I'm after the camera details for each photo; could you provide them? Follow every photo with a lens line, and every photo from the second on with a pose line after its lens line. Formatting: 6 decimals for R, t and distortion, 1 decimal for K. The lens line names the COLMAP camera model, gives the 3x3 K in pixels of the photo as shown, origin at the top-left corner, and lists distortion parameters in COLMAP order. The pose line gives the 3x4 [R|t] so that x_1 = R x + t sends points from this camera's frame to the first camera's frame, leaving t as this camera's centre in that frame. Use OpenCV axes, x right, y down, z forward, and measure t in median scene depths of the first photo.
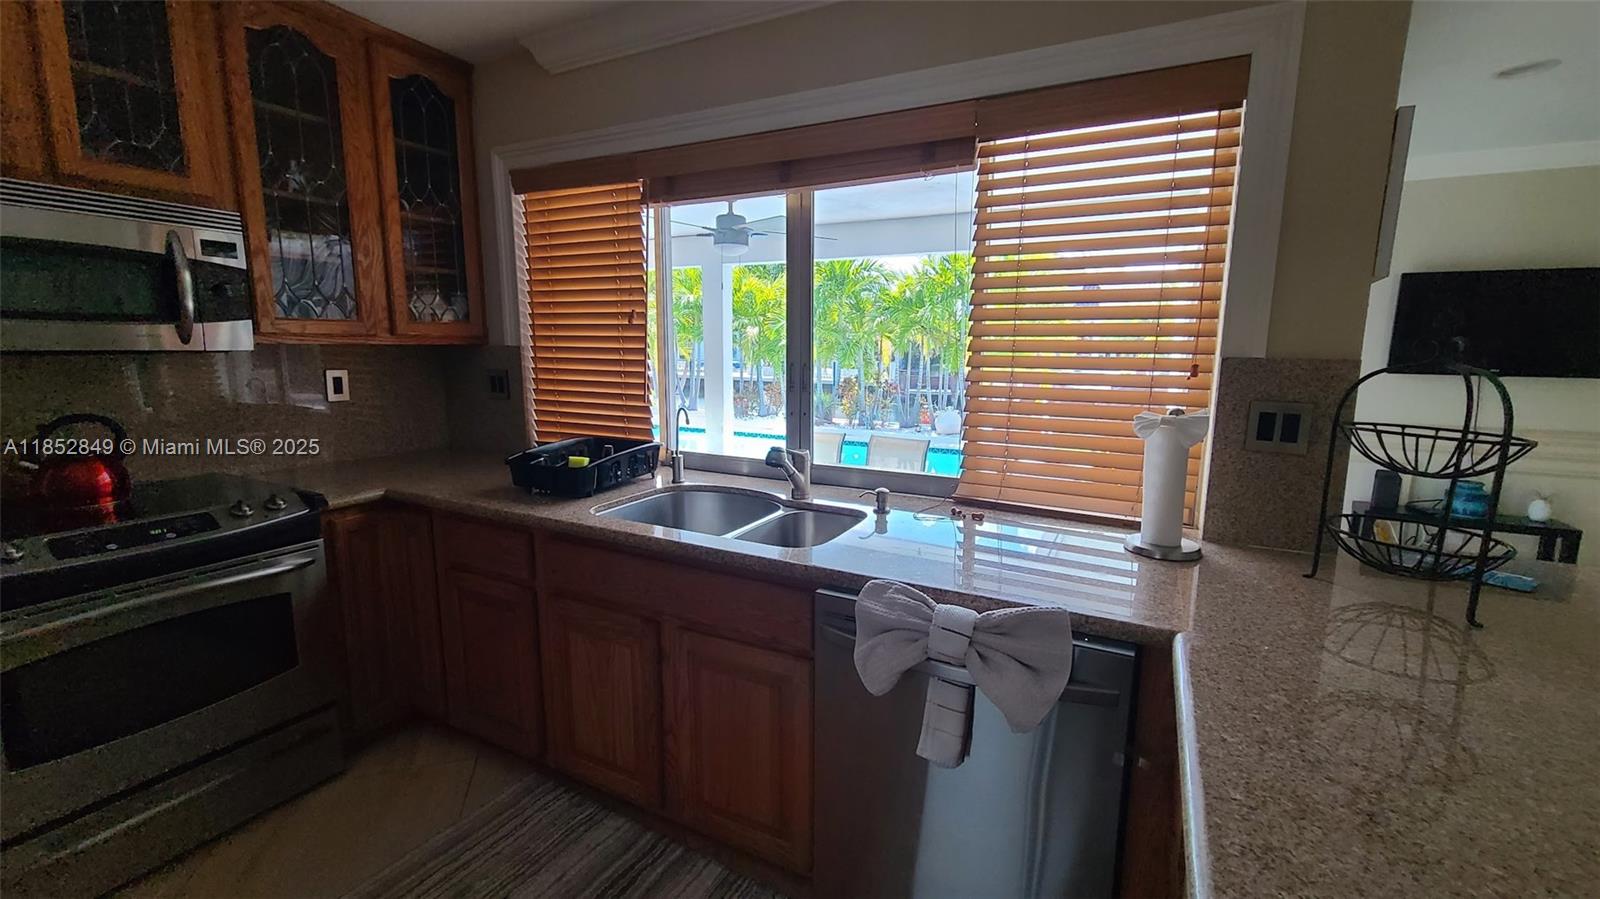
lens RADIAL K [[655.3, 0, 804.6], [0, 655.3, 447.9], [0, 0, 1]] dist [0.002467, -0.003899]
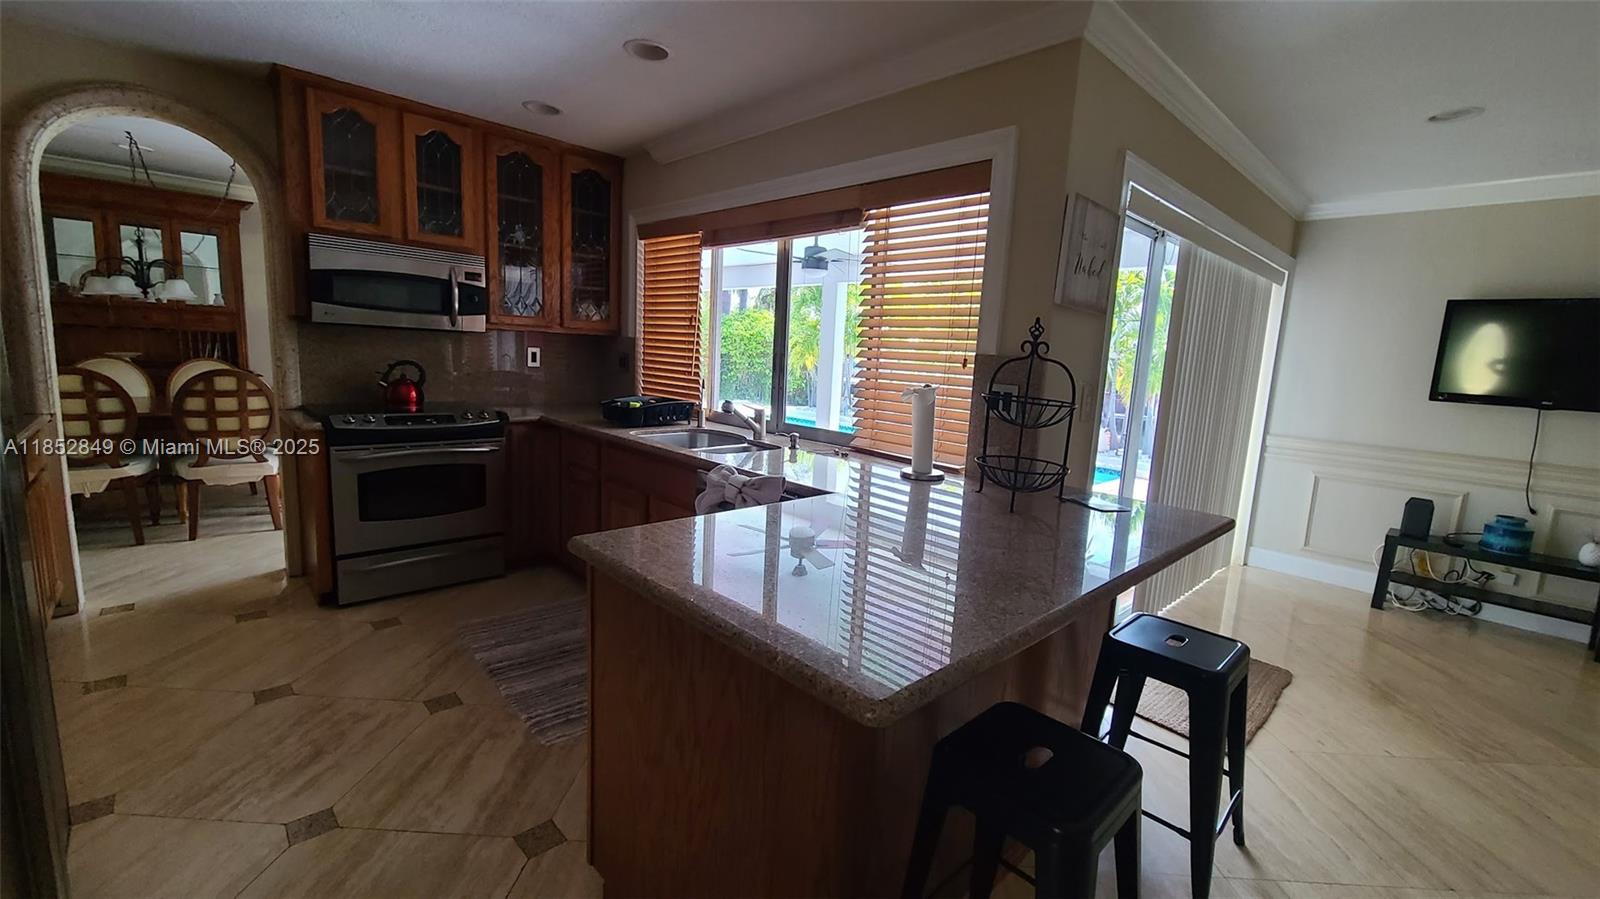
lens RADIAL K [[655.3, 0, 802.2], [0, 655.3, 447.9], [0, 0, 1]] dist [0.002467, -0.003899]
pose [[0.944560, 0.088866, -0.316083, 0.521366], [-0.095098, 0.995459, -0.004312, 0.084063], [0.314265, 0.034132, 0.948722, -0.383429]]
